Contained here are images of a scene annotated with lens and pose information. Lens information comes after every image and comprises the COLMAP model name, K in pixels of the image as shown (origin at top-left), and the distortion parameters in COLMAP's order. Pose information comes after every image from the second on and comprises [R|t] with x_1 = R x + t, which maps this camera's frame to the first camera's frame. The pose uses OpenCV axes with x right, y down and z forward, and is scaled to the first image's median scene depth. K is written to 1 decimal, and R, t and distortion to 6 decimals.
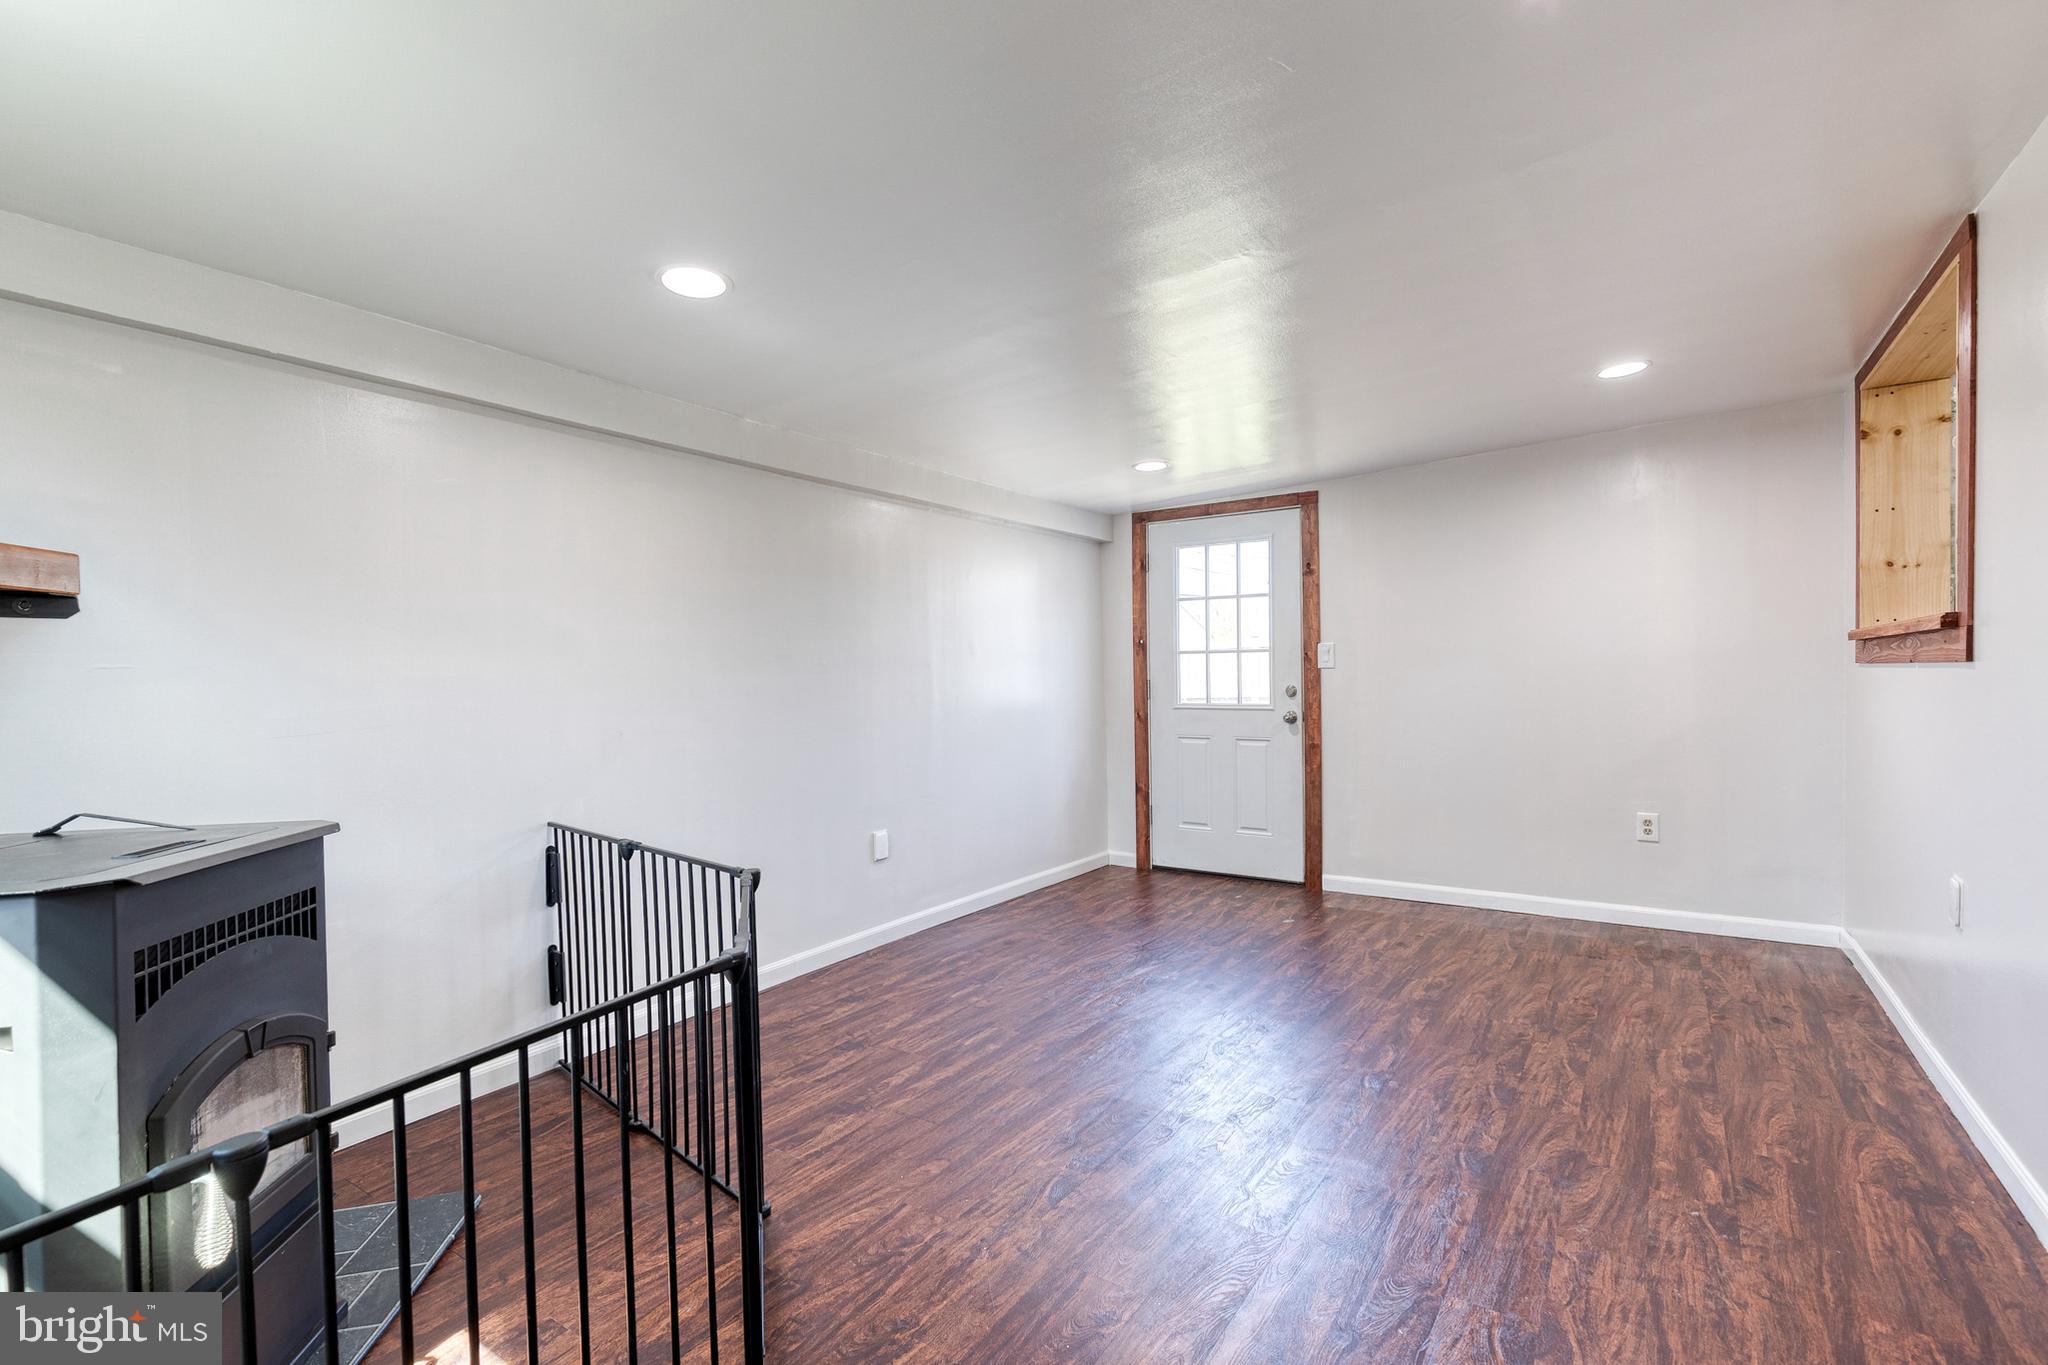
lens RADIAL K [[916.0, 0, 1046.9], [0, 916.0, 681.1], [0, 0, 1]] dist [0.008774, -0.000579]
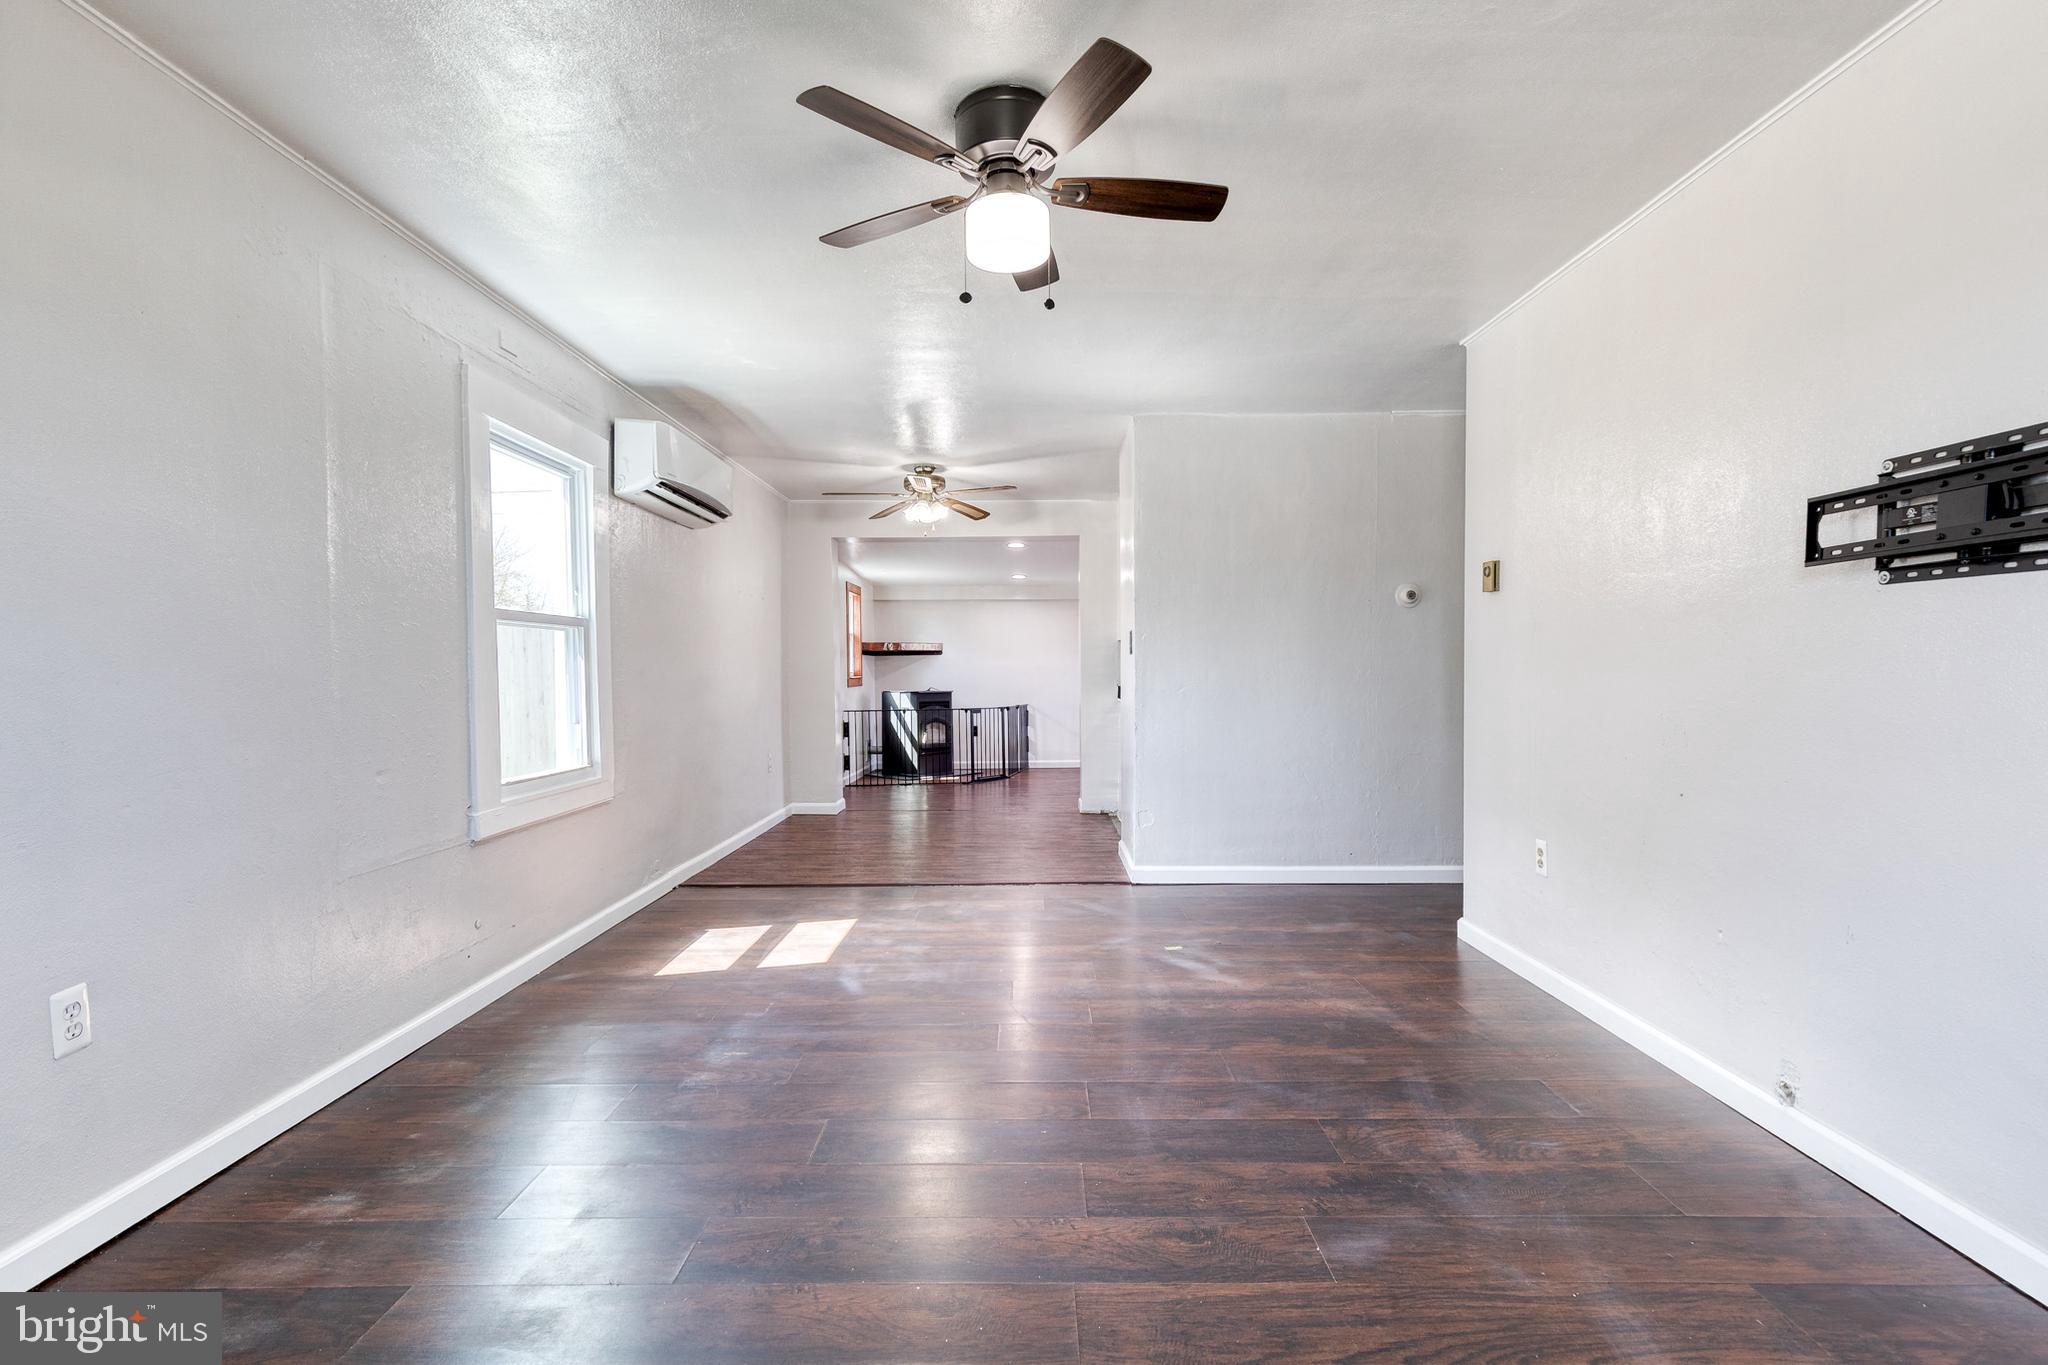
lens RADIAL K [[936.7, 0, 1016.5], [0, 936.7, 704.5], [0, 0, 1]] dist [0.008196, -0.000275]
pose [[0.535842, 0.042258, -0.843260, 1.706805], [-0.012832, 0.999039, 0.041910, -0.005455], [0.844221, -0.011636, 0.535869, -0.706415]]
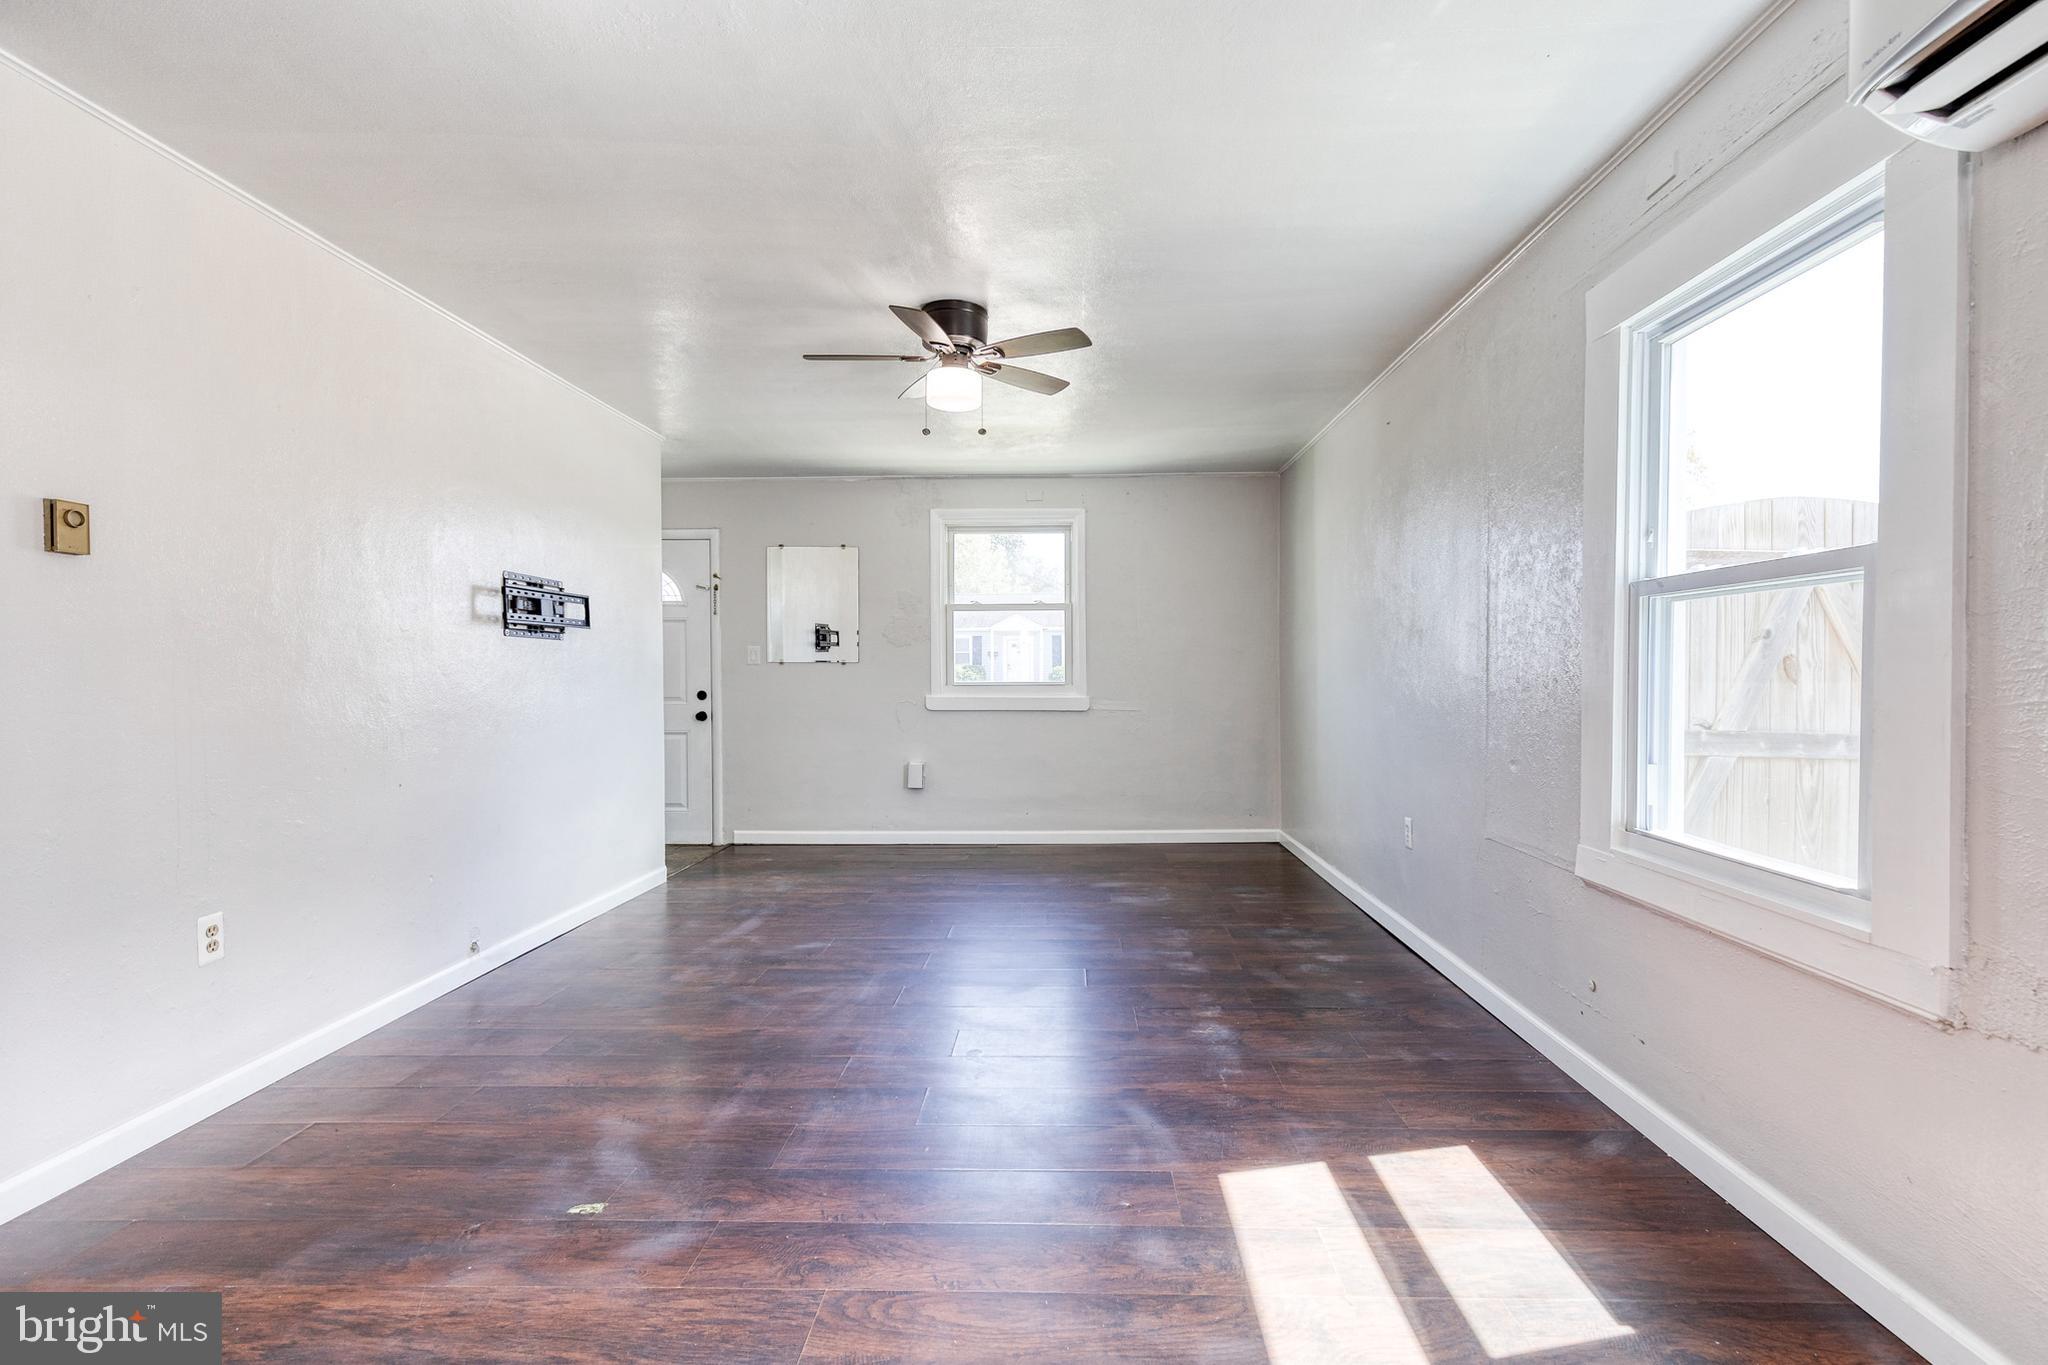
lens RADIAL K [[926.4, 0, 1044.6], [0, 926.4, 679.6], [0, 0, 1]] dist [0.009244, -0.000029]
pose [[-0.525313, 0.011637, 0.850830, 0.582524], [0.027691, 0.999611, 0.003425, -0.000359], [-0.850459, 0.025359, -0.525431, -0.094484]]
